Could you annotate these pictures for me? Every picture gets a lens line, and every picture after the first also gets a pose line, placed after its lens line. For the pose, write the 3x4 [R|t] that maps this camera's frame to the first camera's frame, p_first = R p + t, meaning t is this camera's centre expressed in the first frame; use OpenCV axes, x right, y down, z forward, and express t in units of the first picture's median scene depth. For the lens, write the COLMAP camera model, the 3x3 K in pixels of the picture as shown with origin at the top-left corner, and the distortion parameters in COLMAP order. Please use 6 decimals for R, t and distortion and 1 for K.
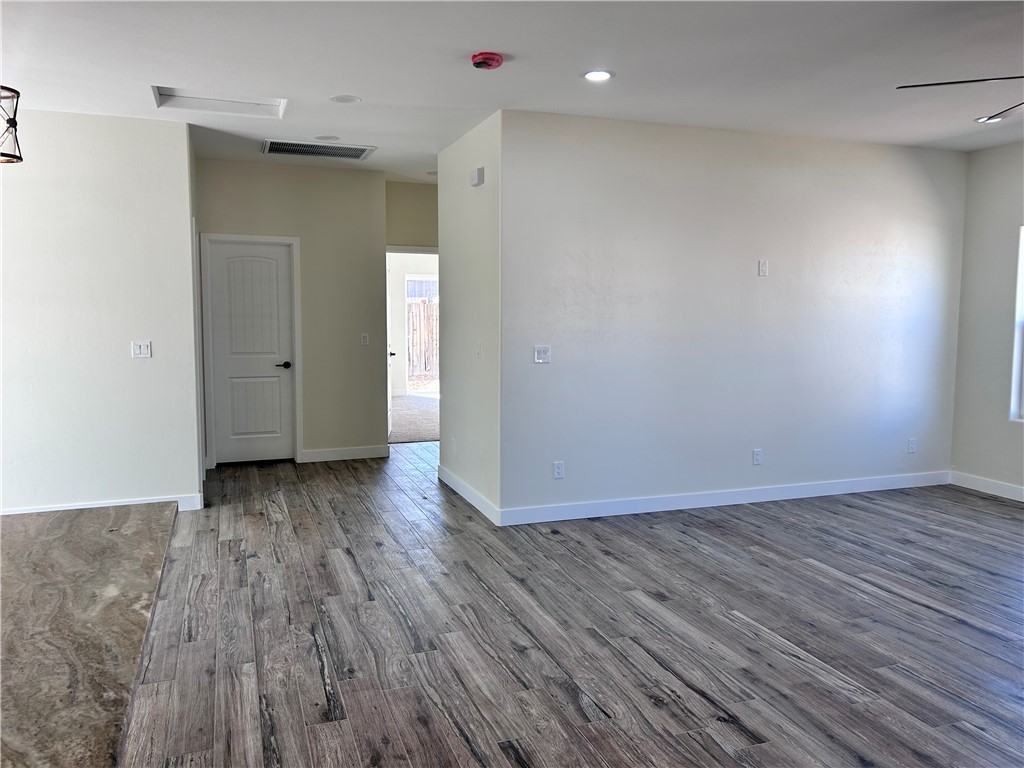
lens RADIAL K [[767.9, 0, 511.6], [0, 767.9, 379.1], [0, 0, 1]] dist [0.070221, -0.082703]
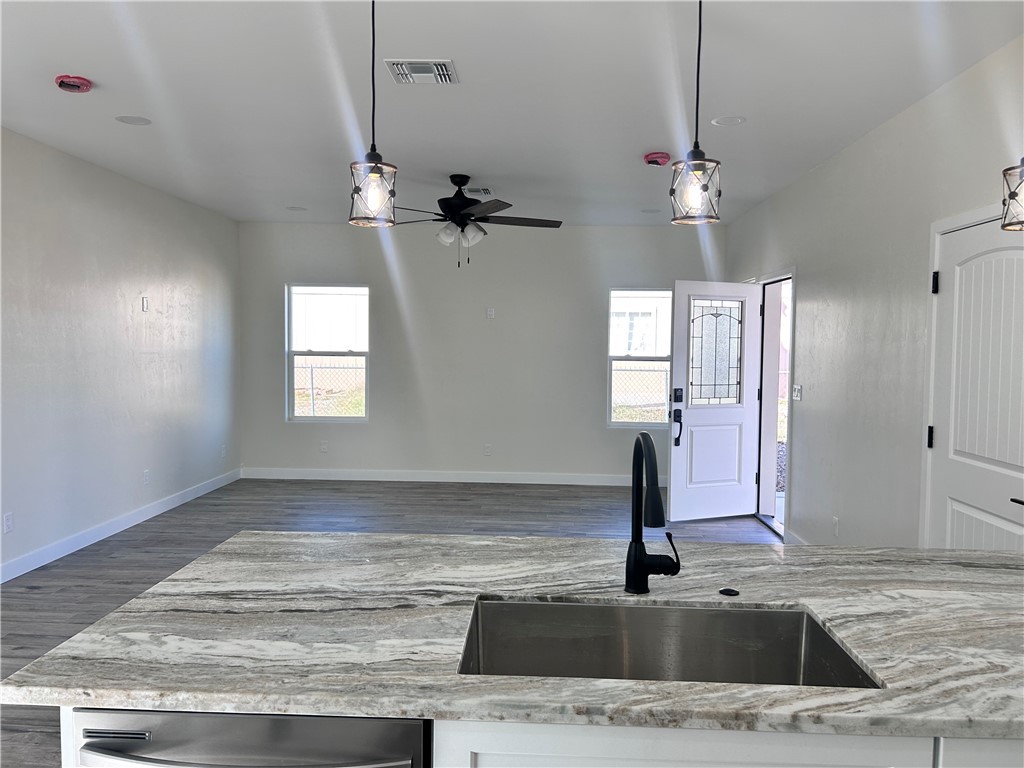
lens RADIAL K [[767.9, 0, 511.6], [0, 767.9, 379.1], [0, 0, 1]] dist [0.070221, -0.082703]
pose [[0.383688, -0.040303, 0.922583, -0.609154], [0.075122, 0.997098, 0.012316, -0.015010], [-0.920402, 0.064581, 0.385602, 0.126459]]
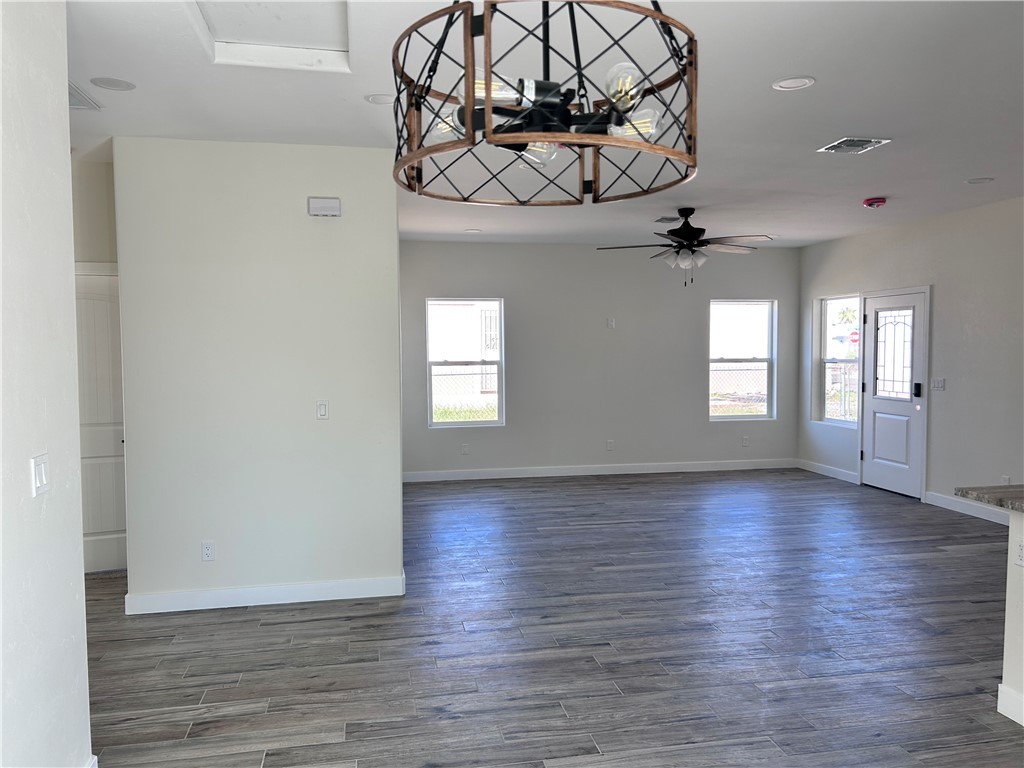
lens RADIAL K [[767.9, 0, 517.1], [0, 767.9, 386.6], [0, 0, 1]] dist [0.071271, -0.087318]
pose [[0.158545, -0.056144, 0.985754, -0.994436], [0.103006, 0.993875, 0.040039, -0.088950], [-0.981964, 0.095191, 0.163357, 0.767030]]
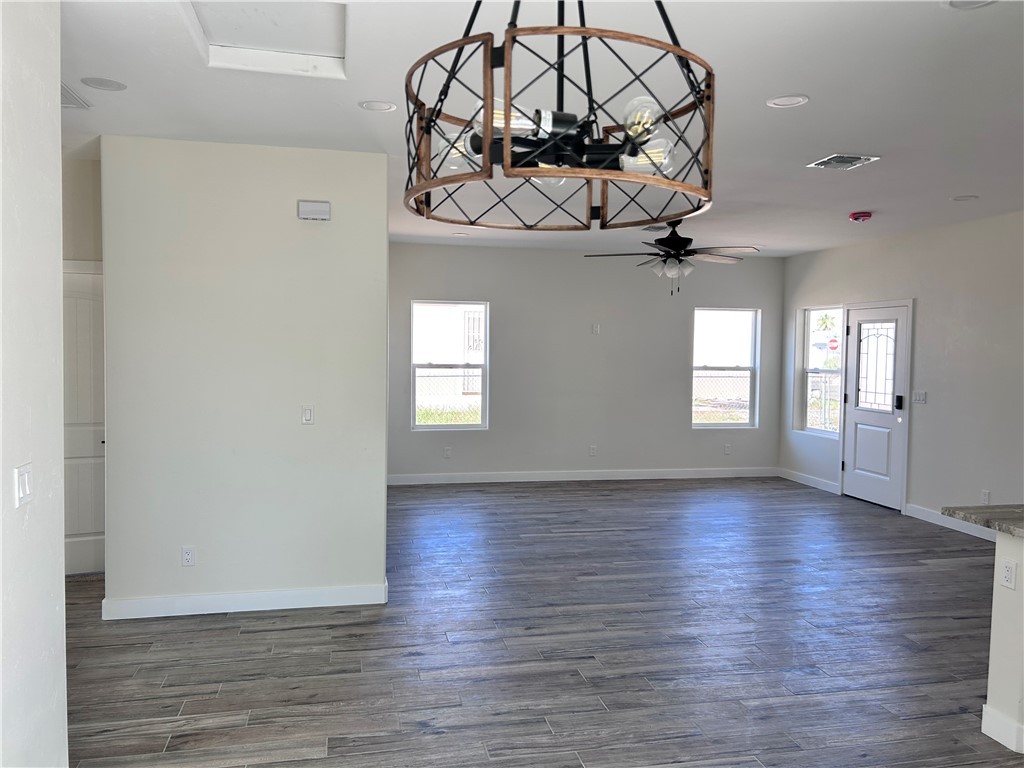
lens RADIAL K [[767.9, 0, 511.6], [0, 767.9, 379.1], [0, 0, 1]] dist [0.070221, -0.082703]
pose [[0.140997, -0.043812, 0.989040, -0.991285], [0.083574, 0.995981, 0.032205, -0.100432], [-0.986476, 0.078117, 0.144092, 0.776517]]
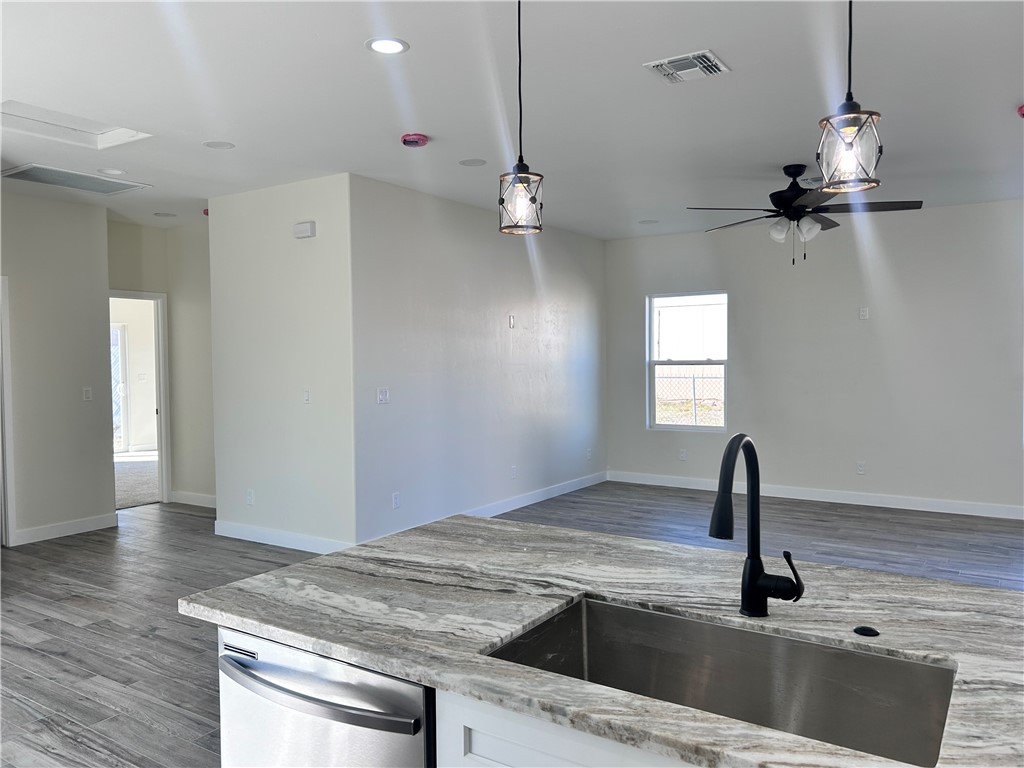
lens RADIAL K [[769.0, 0, 513.5], [0, 769.0, 390.7], [0, 0, 1]] dist [0.073053, -0.082629]
pose [[0.802453, -0.038139, 0.595495, -0.517886], [0.068086, 0.997290, -0.027877, 0.004200], [-0.592818, 0.062914, 0.802875, 0.002644]]
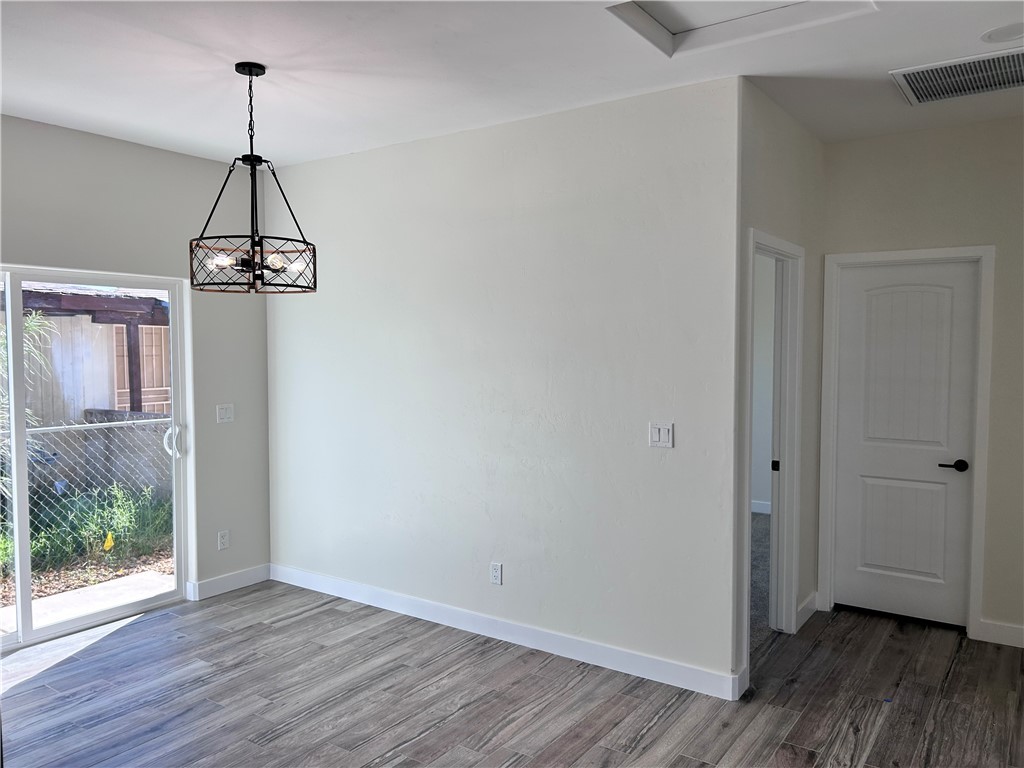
lens RADIAL K [[782.6, 0, 529.5], [0, 782.6, 384.5], [0, 0, 1]] dist [0.007658, 0.005464]
pose [[0.576726, 0.034927, -0.816191, 0.003629], [-0.073737, 0.997233, -0.009429, -0.076284], [0.813603, 0.065621, 0.577706, 0.596808]]
